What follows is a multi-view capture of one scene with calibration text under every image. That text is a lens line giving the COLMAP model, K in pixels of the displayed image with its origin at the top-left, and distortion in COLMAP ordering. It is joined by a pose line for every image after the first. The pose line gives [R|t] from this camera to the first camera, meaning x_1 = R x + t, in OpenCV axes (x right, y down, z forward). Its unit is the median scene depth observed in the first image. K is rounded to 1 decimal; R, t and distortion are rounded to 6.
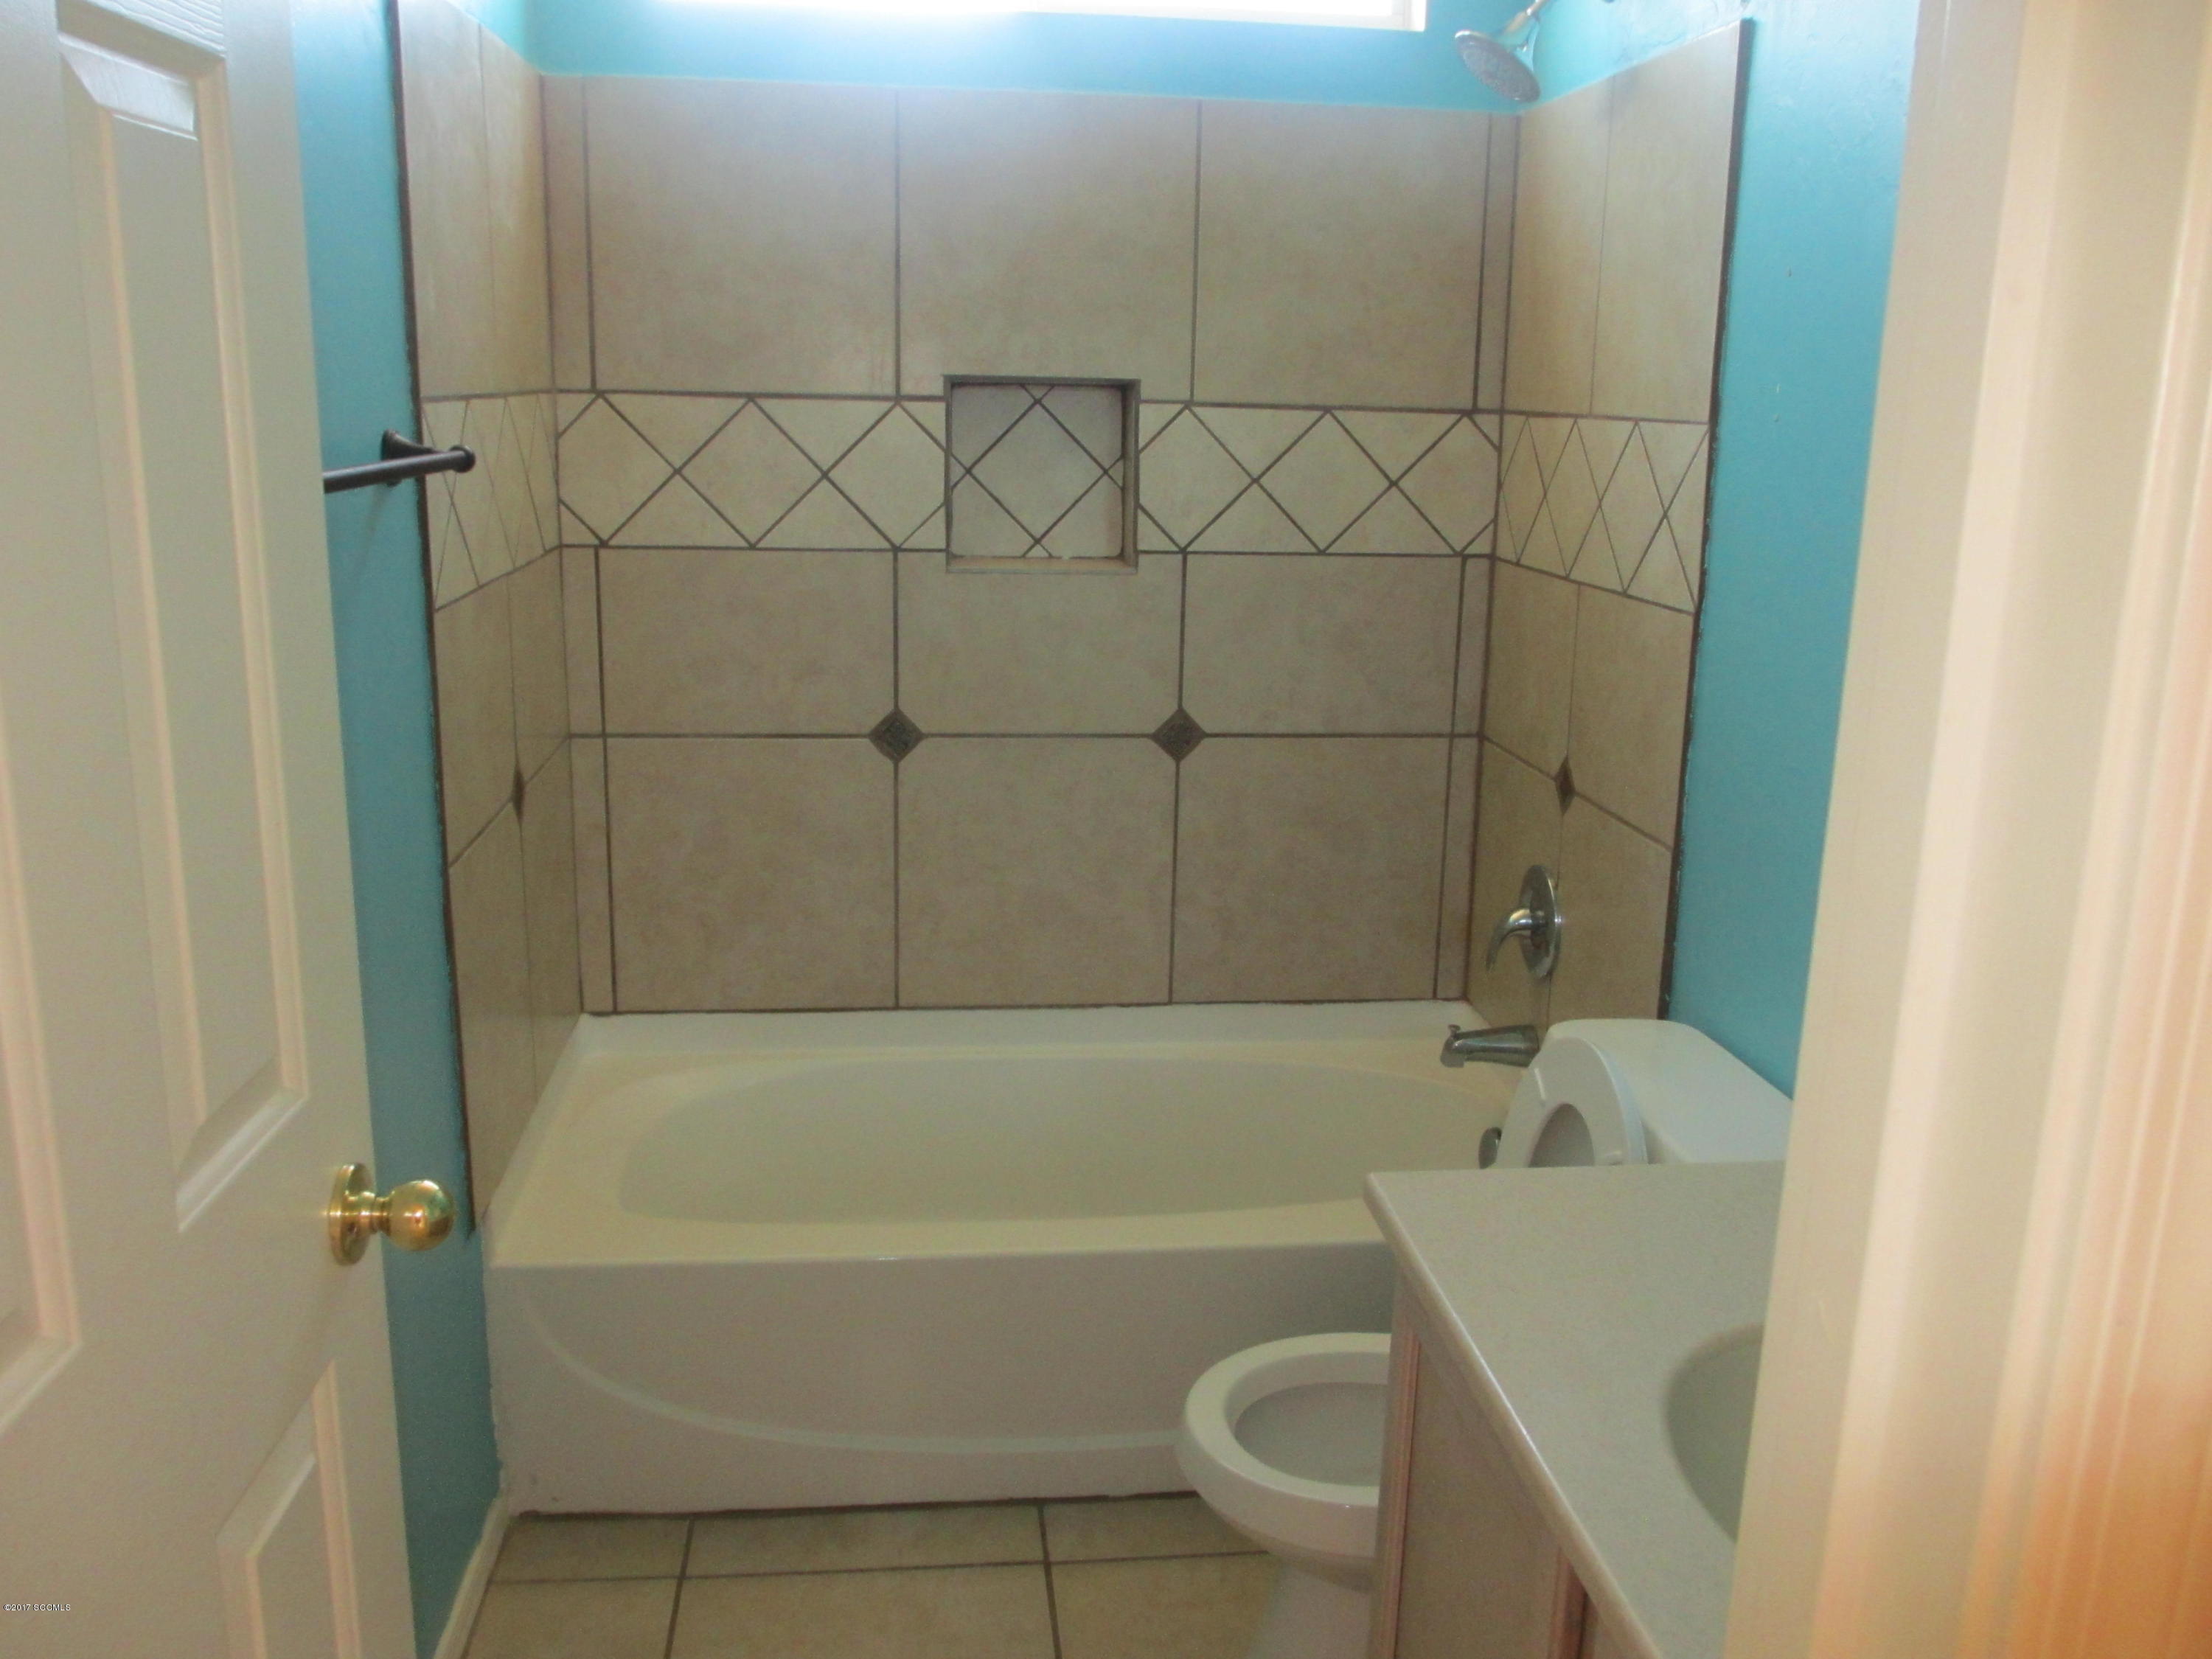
lens RADIAL K [[1854.5, 0, 1106.0], [0, 1854.5, 826.1], [0, 0, 1]] dist [-0.055112, 0.016443]
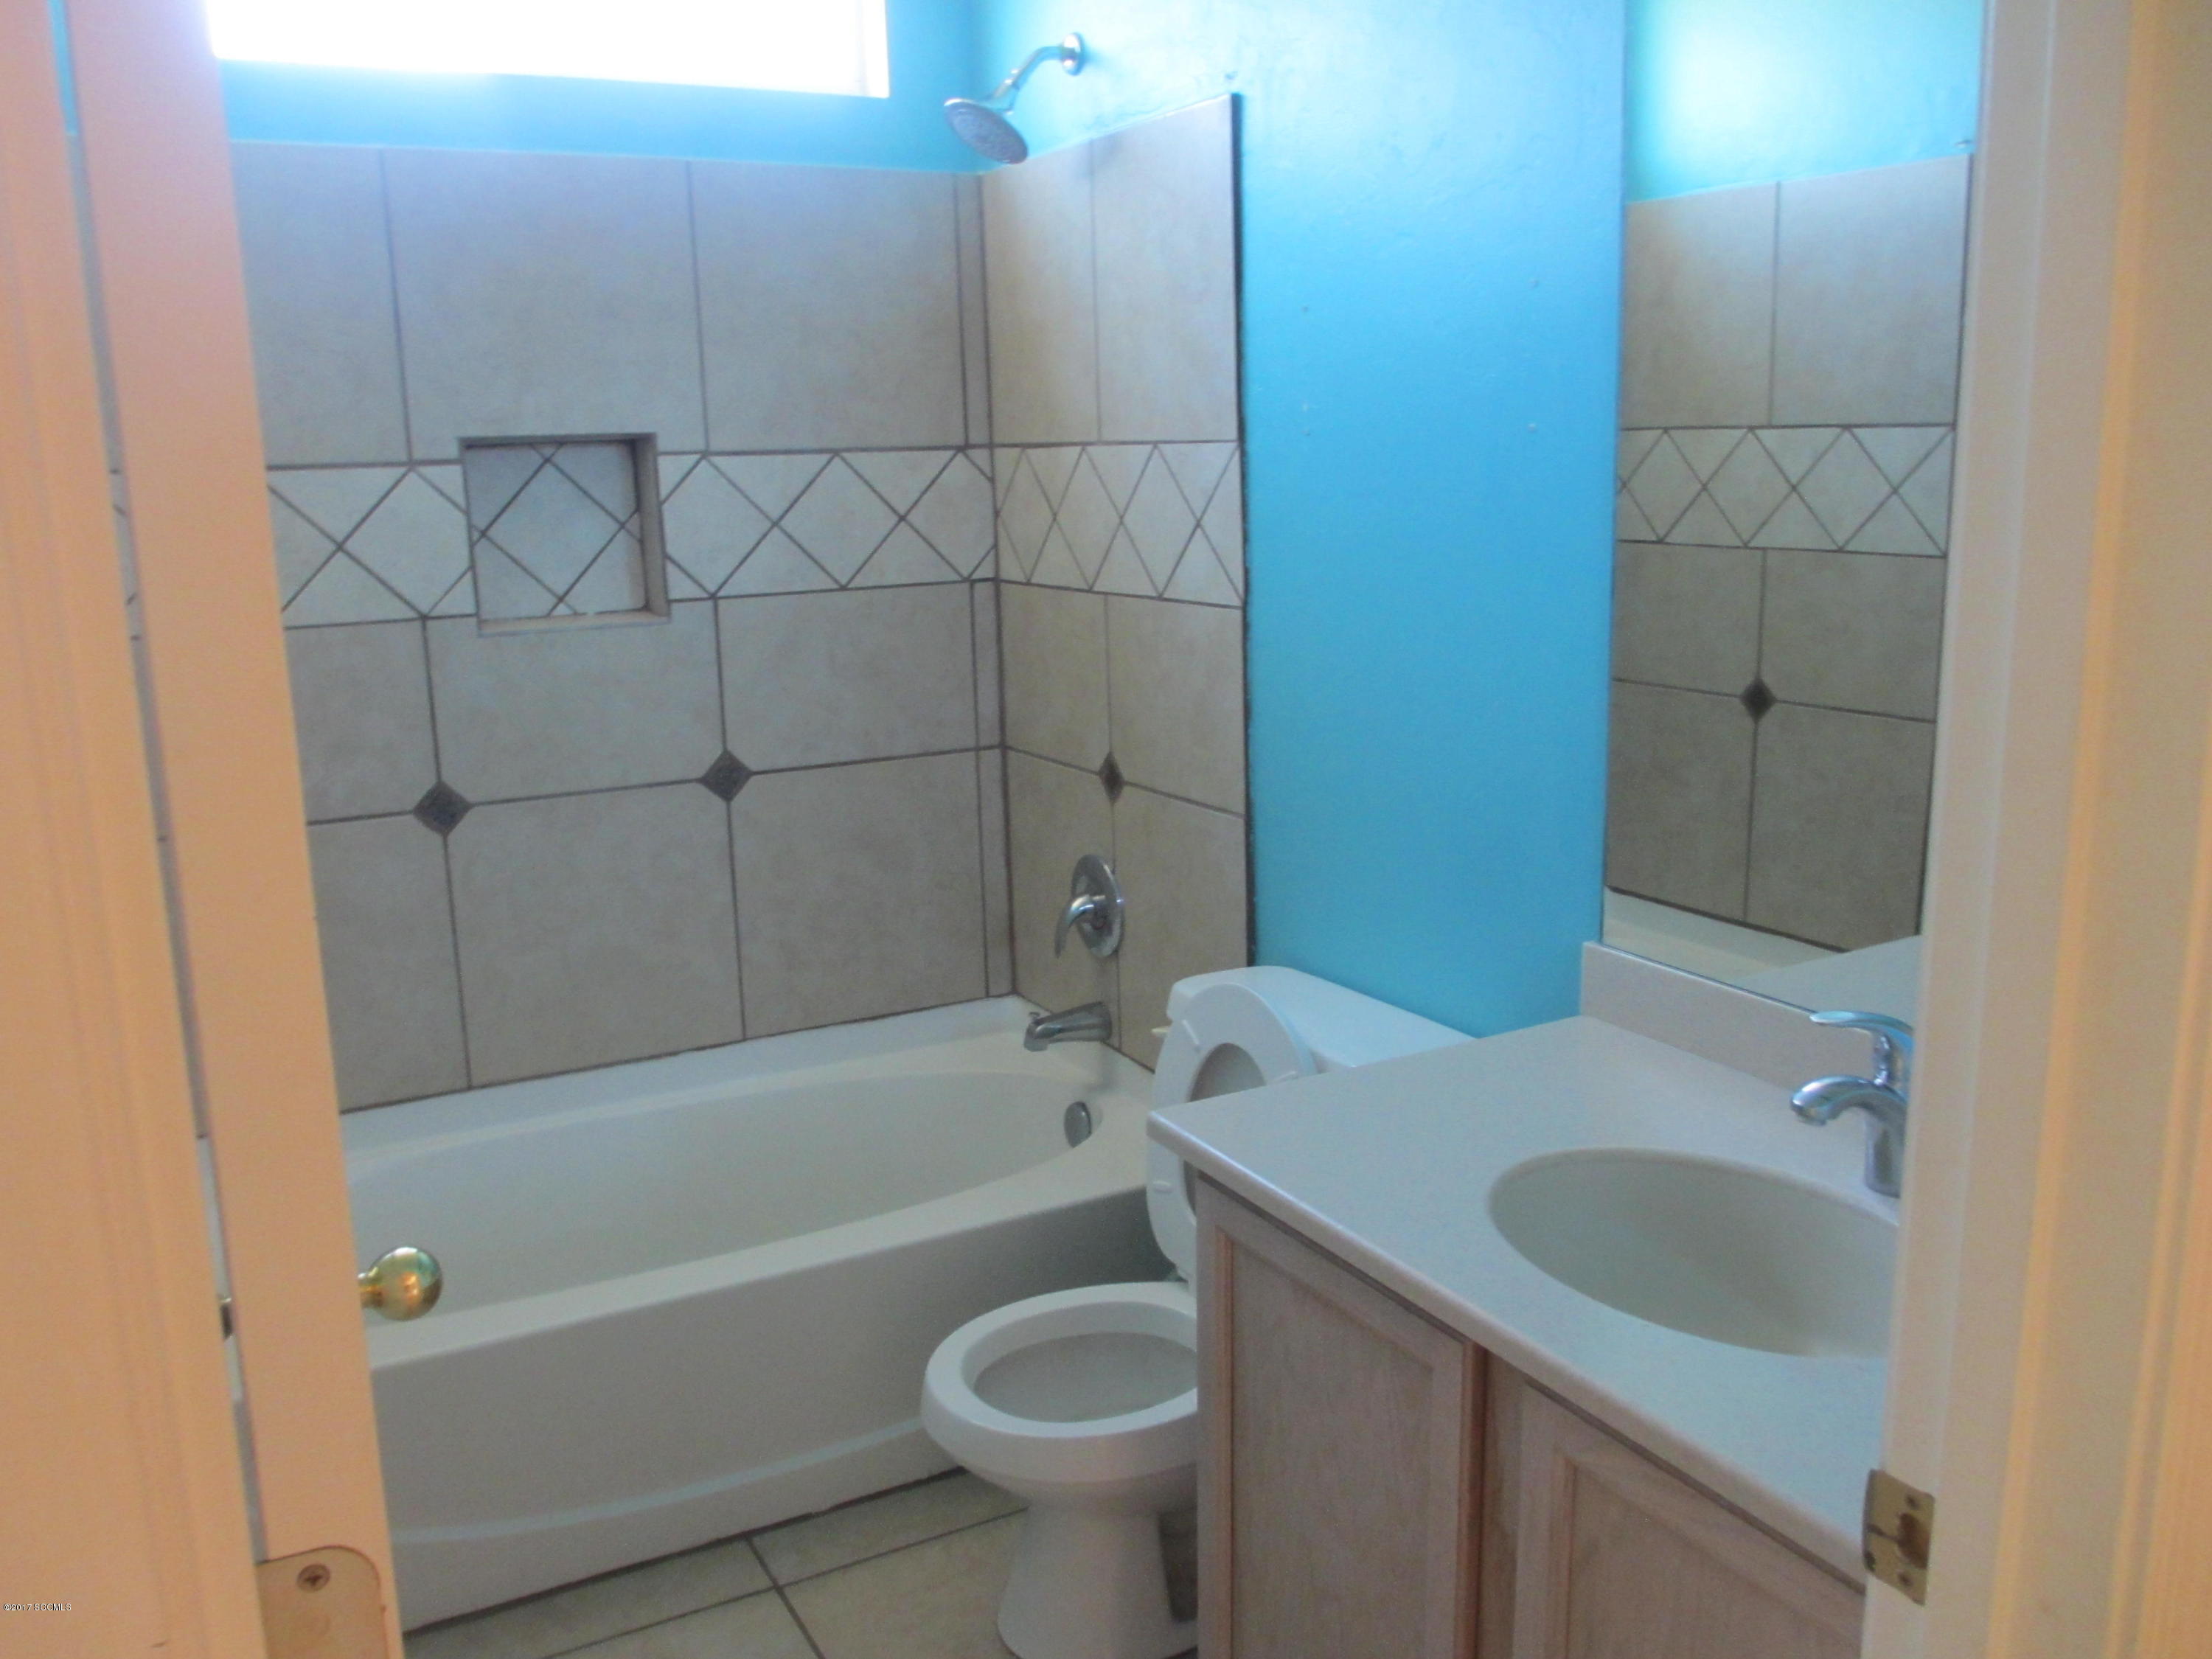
lens RADIAL K [[1854.5, 0, 1101.4], [0, 1854.5, 817.9], [0, 0, 1]] dist [-0.055112, 0.016443]
pose [[0.924546, -0.118452, 0.362193, -0.148741], [0.130228, 0.991450, -0.008179, 0.009284], [-0.358128, 0.054729, 0.932067, -0.024201]]
